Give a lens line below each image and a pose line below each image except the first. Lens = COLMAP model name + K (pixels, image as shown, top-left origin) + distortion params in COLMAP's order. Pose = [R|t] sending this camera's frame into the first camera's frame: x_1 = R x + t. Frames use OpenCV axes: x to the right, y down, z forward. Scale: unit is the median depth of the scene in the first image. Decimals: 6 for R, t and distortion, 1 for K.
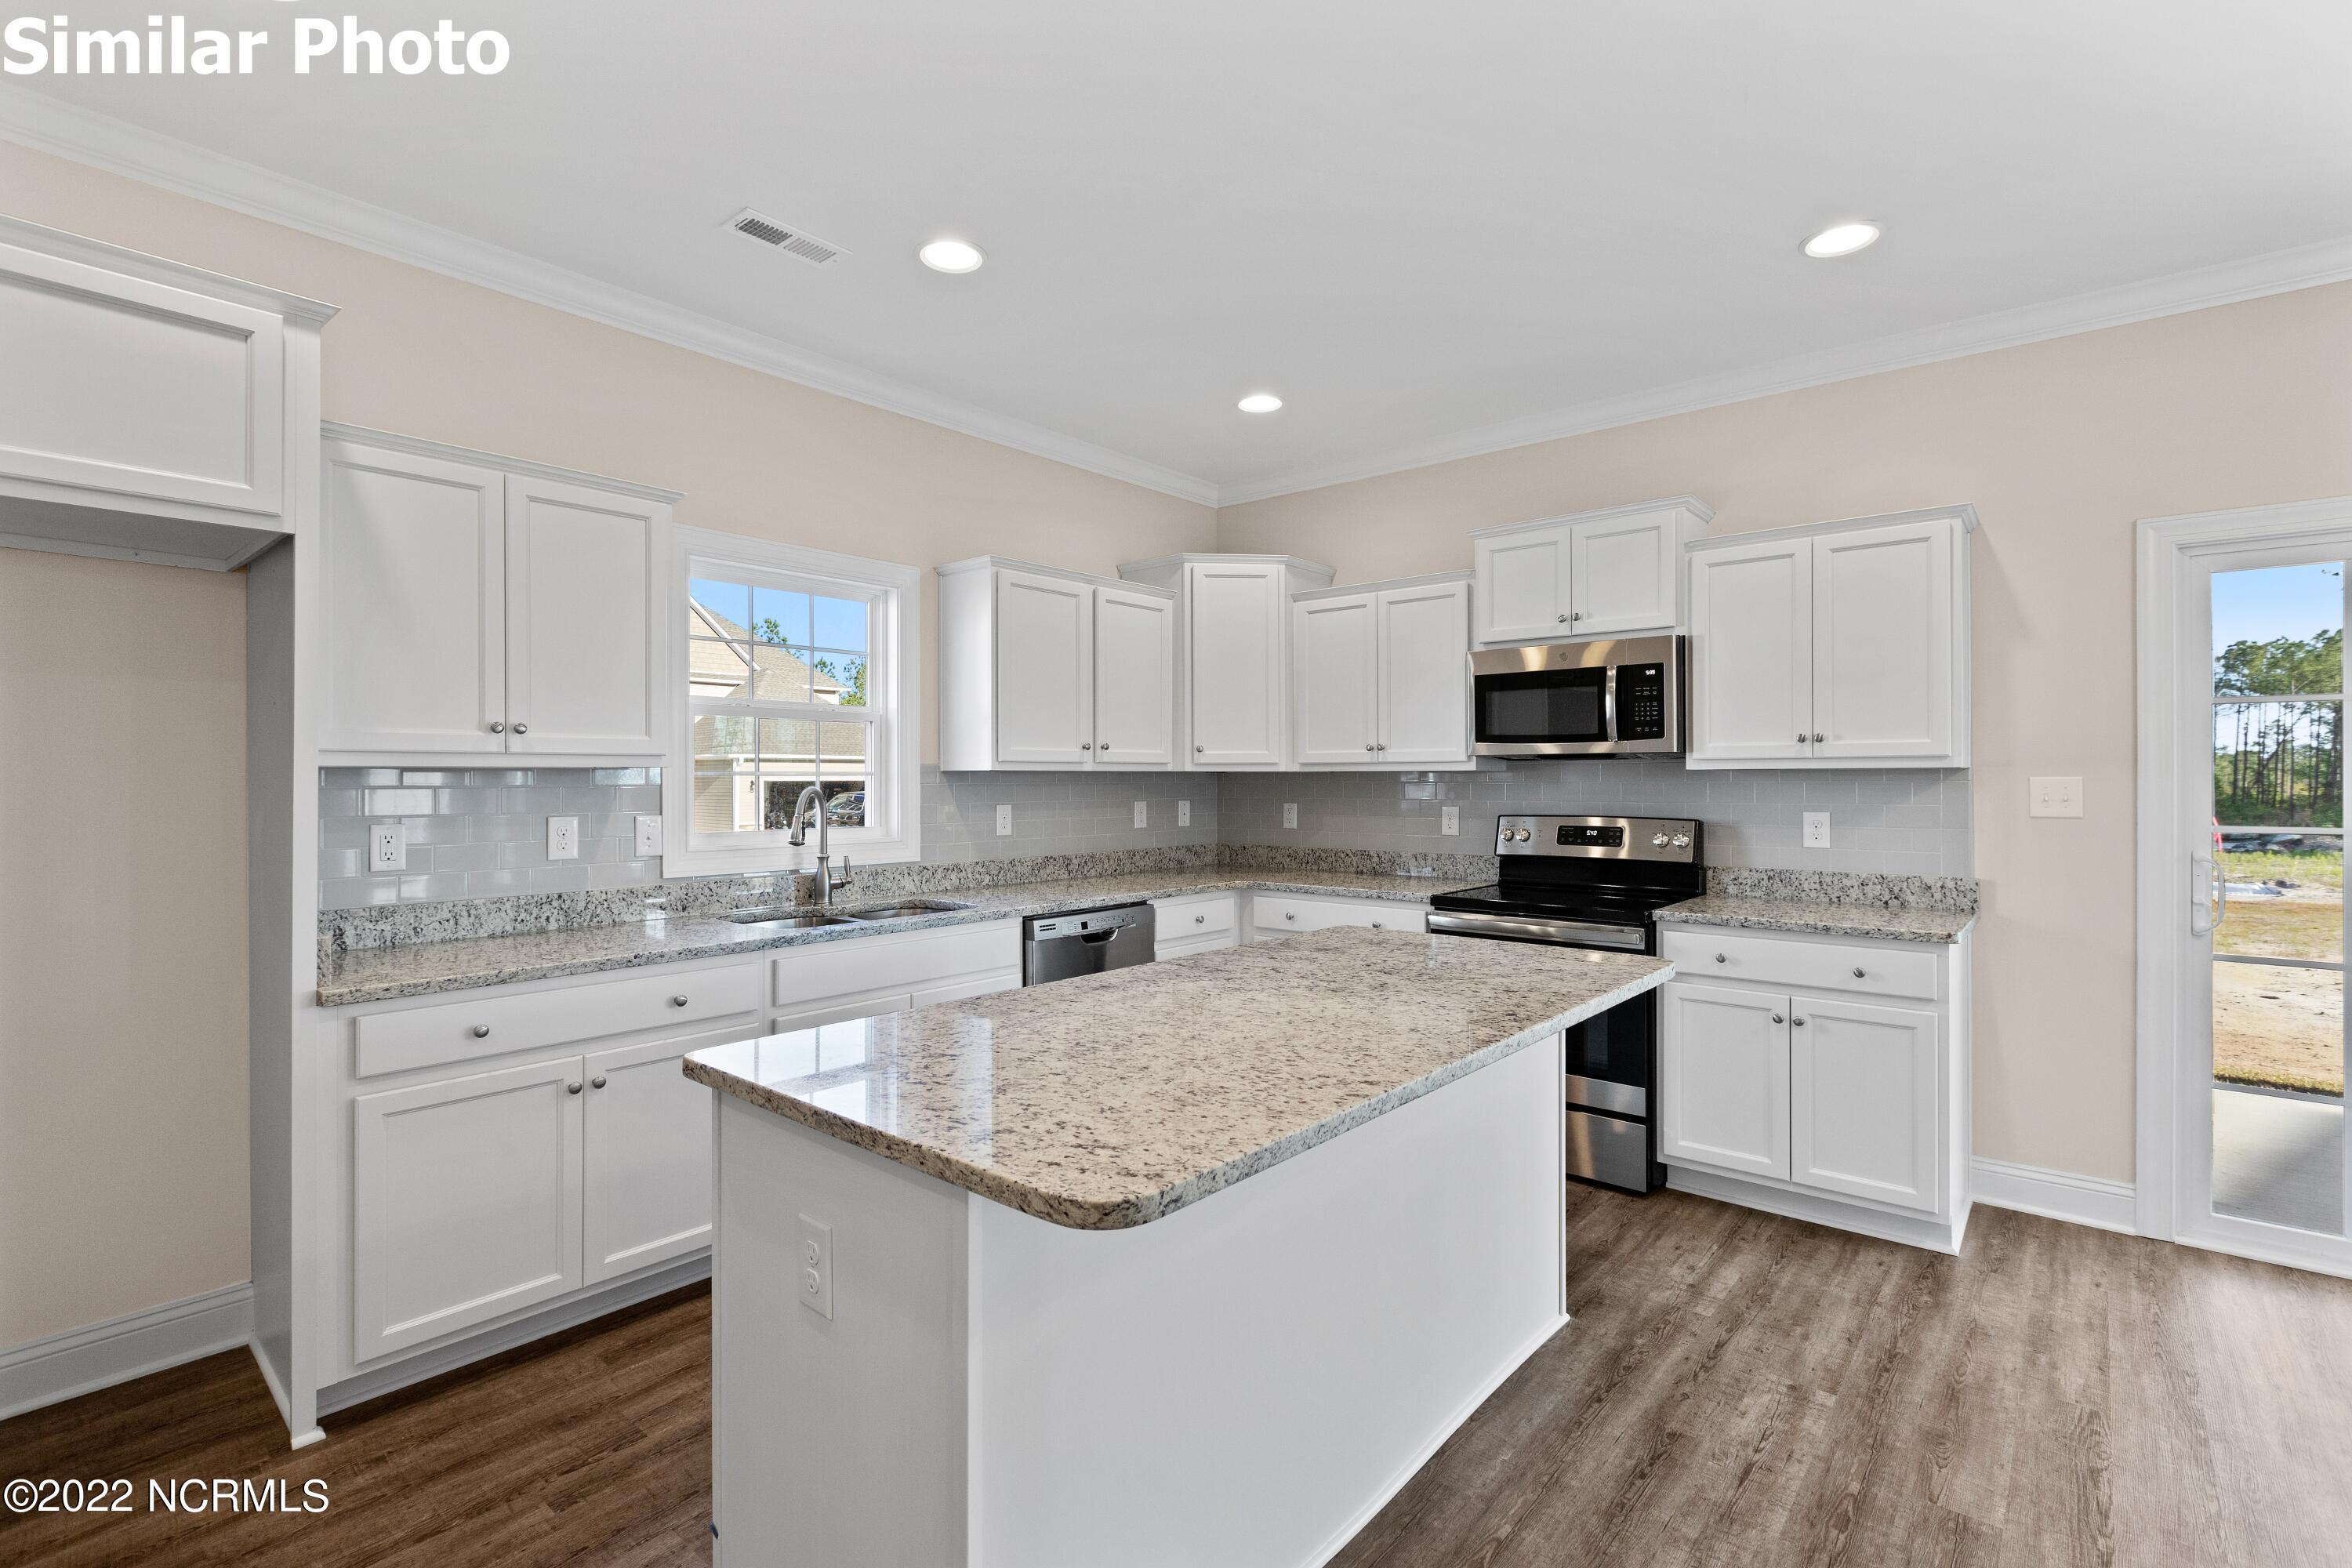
lens RADIAL K [[1068.6, 0, 1189.6], [0, 1068.6, 765.0], [0, 0, 1]] dist [-0.002474, 0.009858]
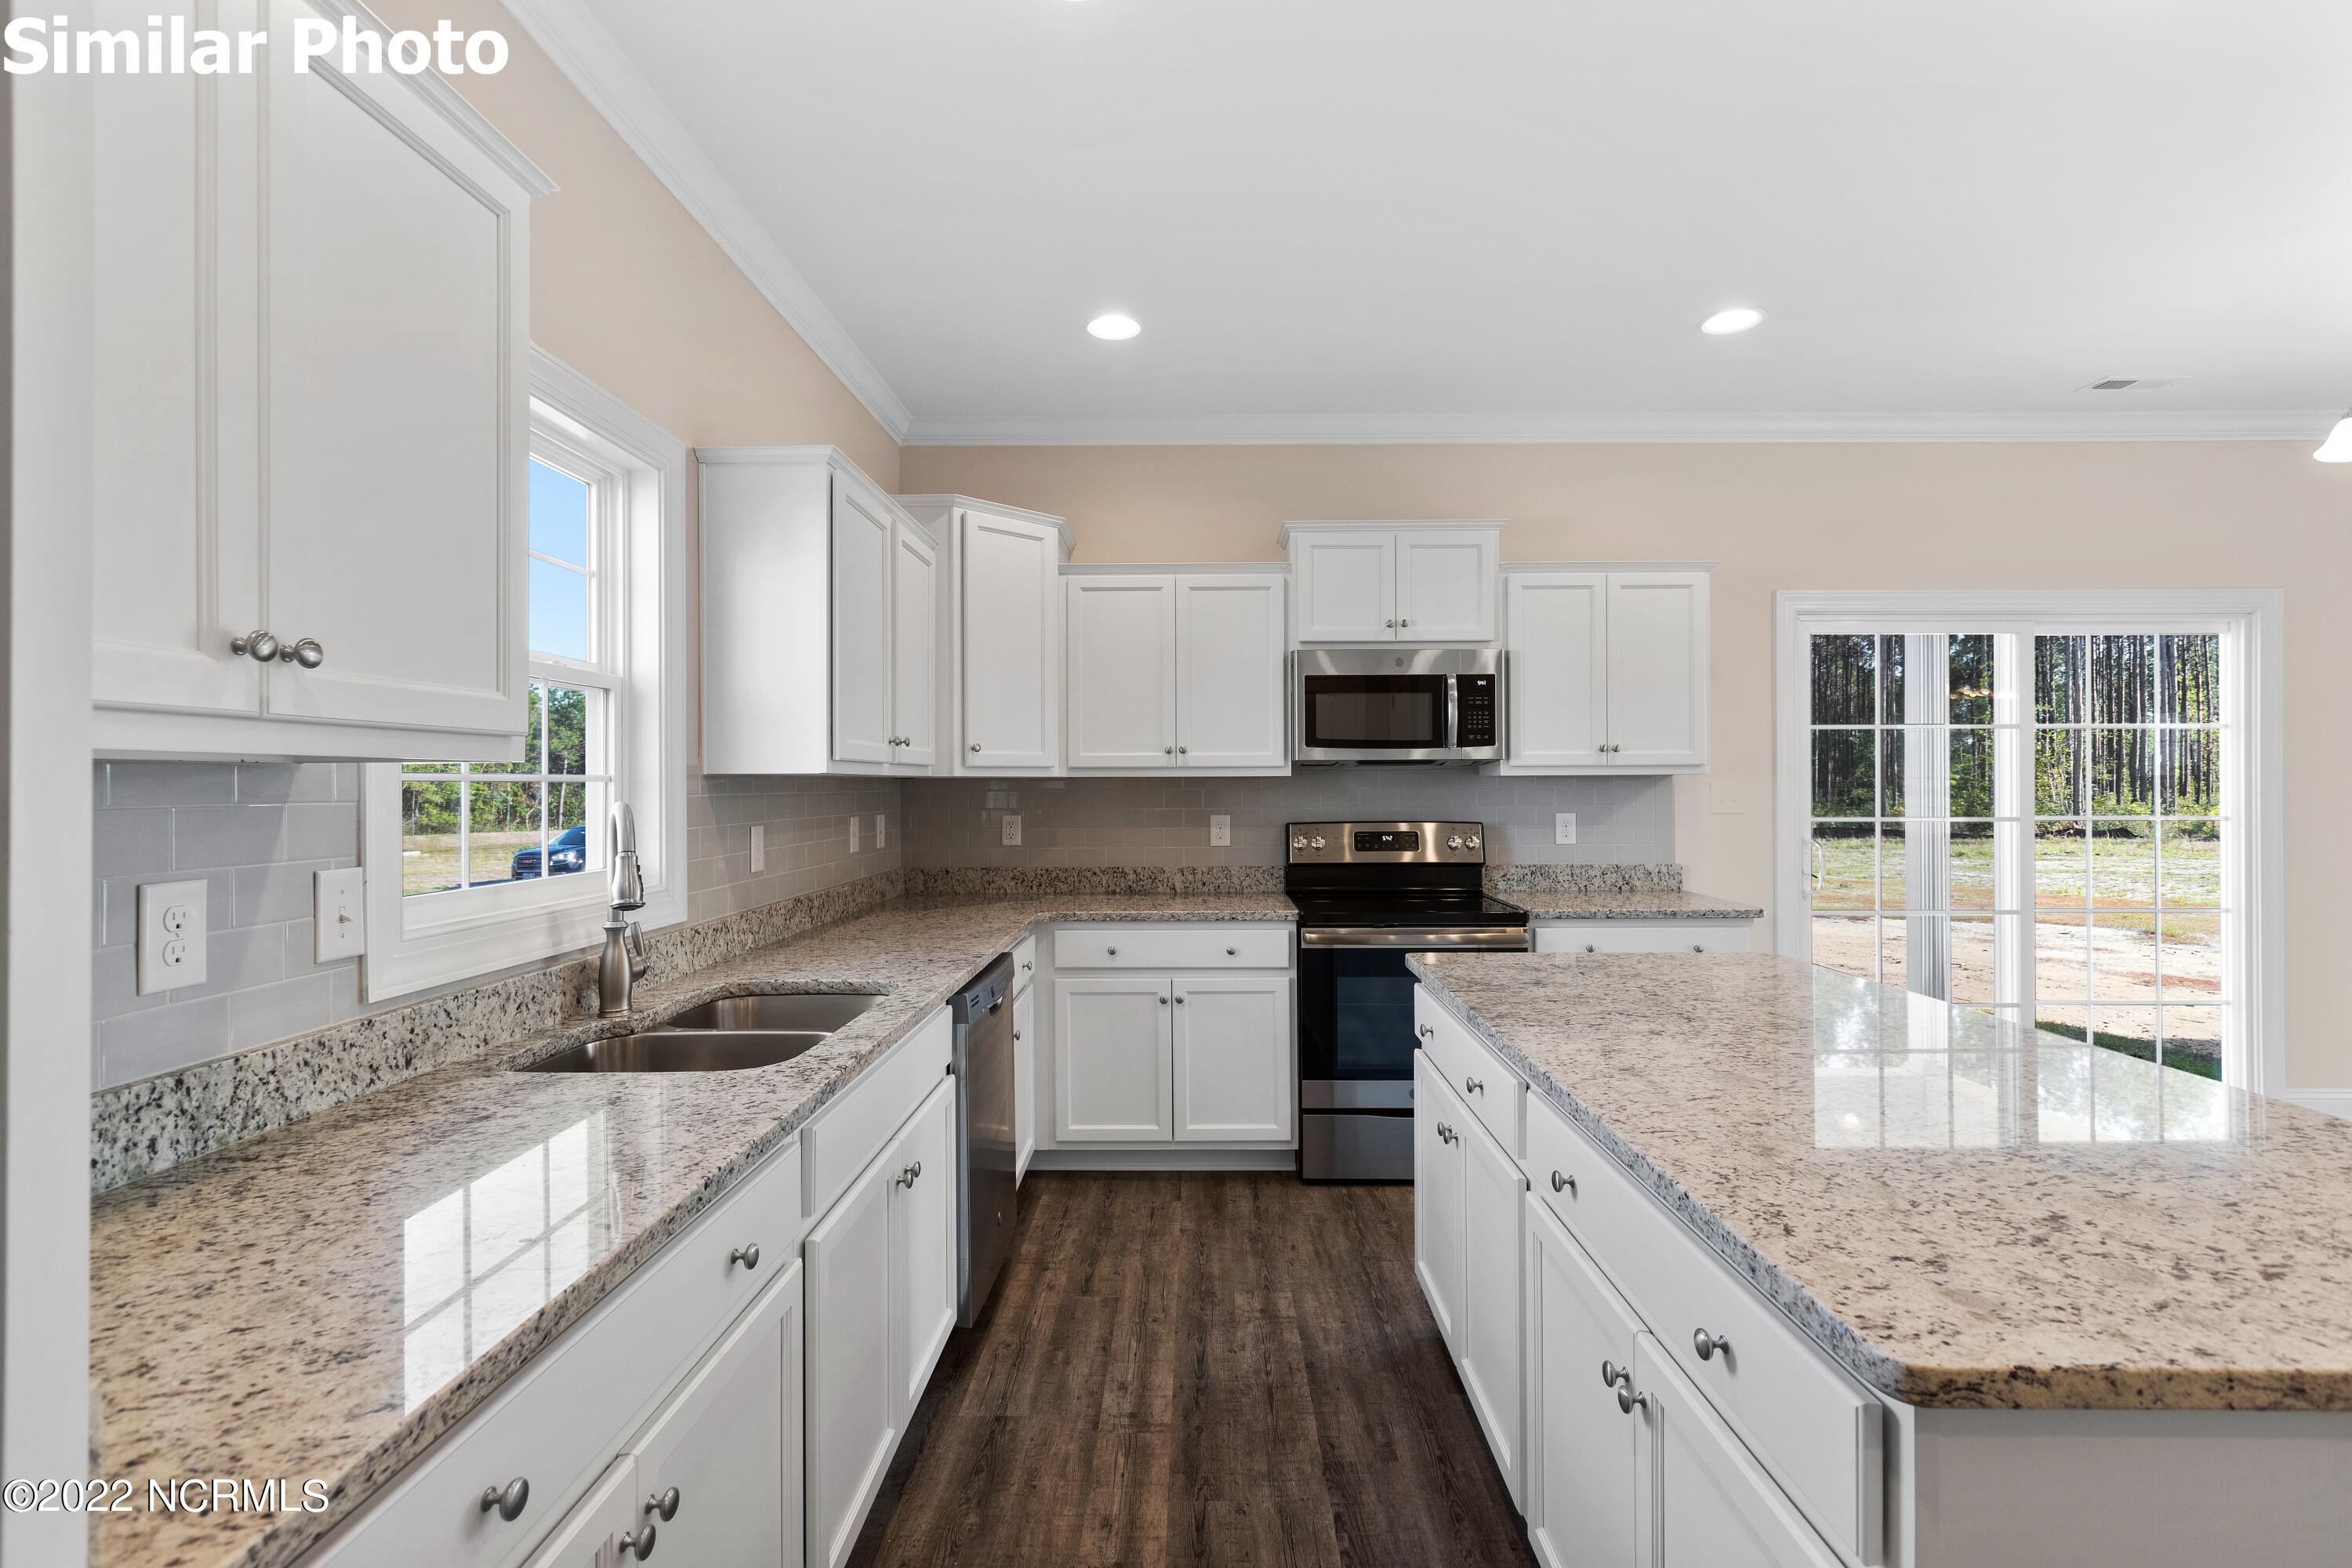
lens RADIAL K [[1065.9, 0, 1187.6], [0, 1065.9, 779.5], [0, 0, 1]] dist [0.002036, -0.001352]
pose [[0.772403, 0.001165, 0.635132, -0.442958], [-0.004924, 0.999979, 0.004154, 0.004957], [-0.635114, -0.006336, 0.772393, 0.363965]]
